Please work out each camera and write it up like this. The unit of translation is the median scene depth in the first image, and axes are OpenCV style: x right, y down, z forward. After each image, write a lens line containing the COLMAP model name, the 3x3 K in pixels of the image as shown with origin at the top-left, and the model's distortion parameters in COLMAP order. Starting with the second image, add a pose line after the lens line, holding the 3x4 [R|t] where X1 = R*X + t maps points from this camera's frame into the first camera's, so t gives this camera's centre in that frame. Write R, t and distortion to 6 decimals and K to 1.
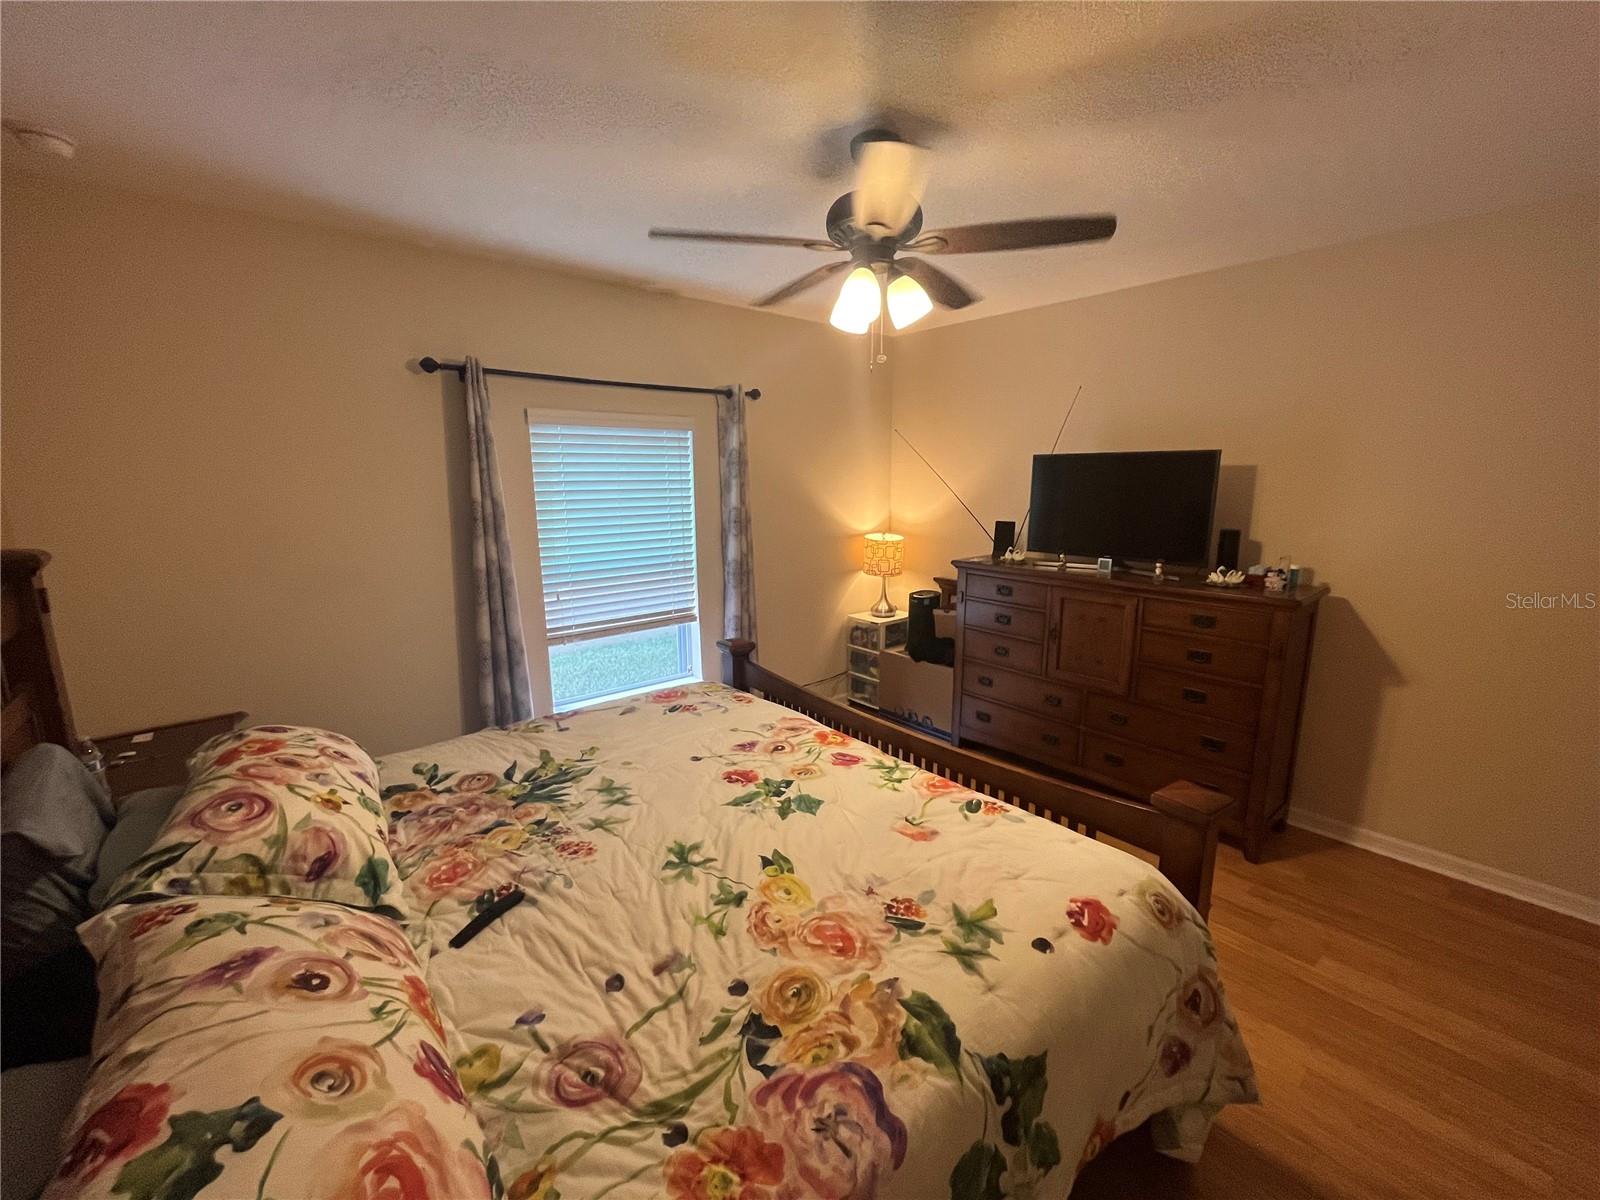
lens RADIAL K [[656.2, 0, 797.3], [0, 656.2, 598.8], [0, 0, 1]] dist [-0.004393, 0.000630]
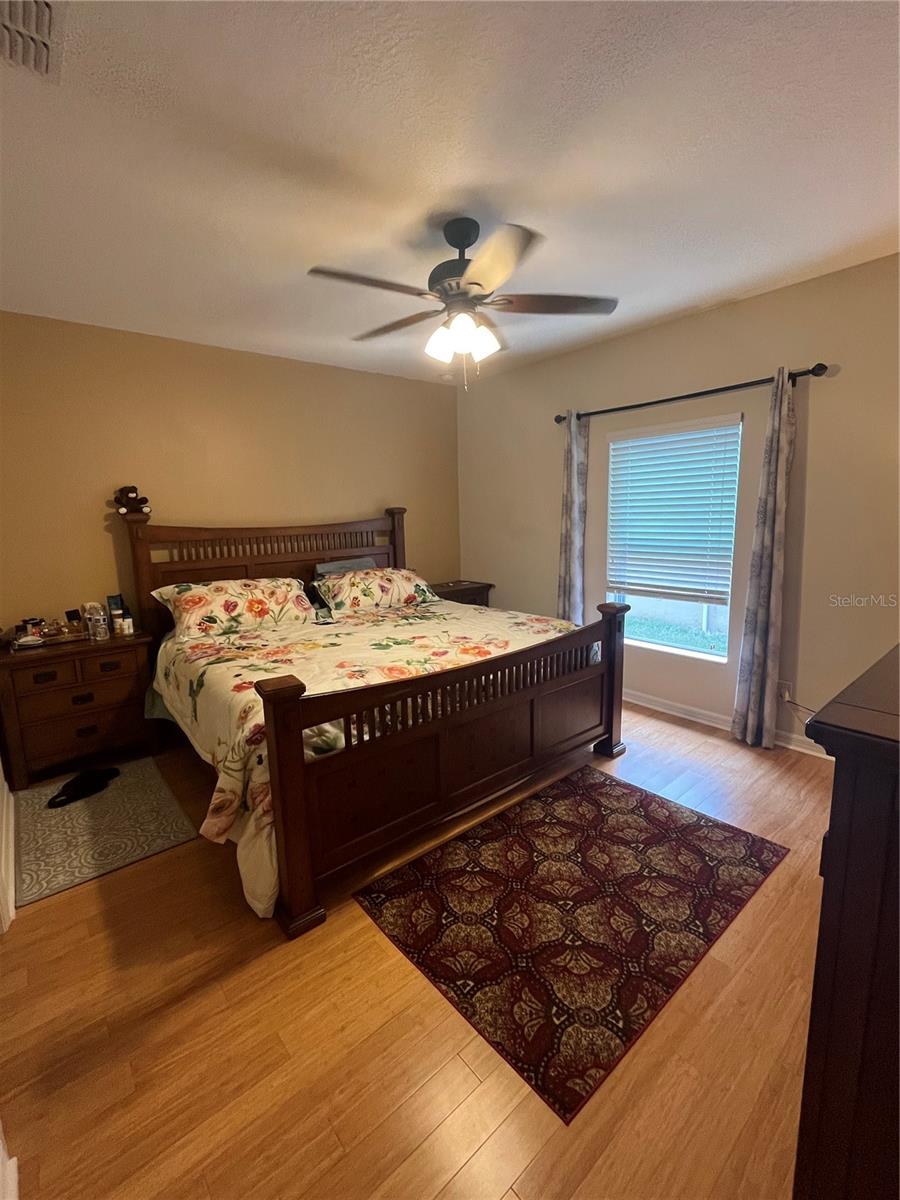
lens RADIAL K [[521.8, 0, 451.3], [0, 521.8, 602.2], [0, 0, 1]] dist [0.001475, -0.000034]
pose [[-0.002560, 0.179189, -0.983811, 0.779723], [-0.160864, 0.970928, 0.177261, -0.056782], [0.986973, 0.158713, 0.026339, 0.609436]]
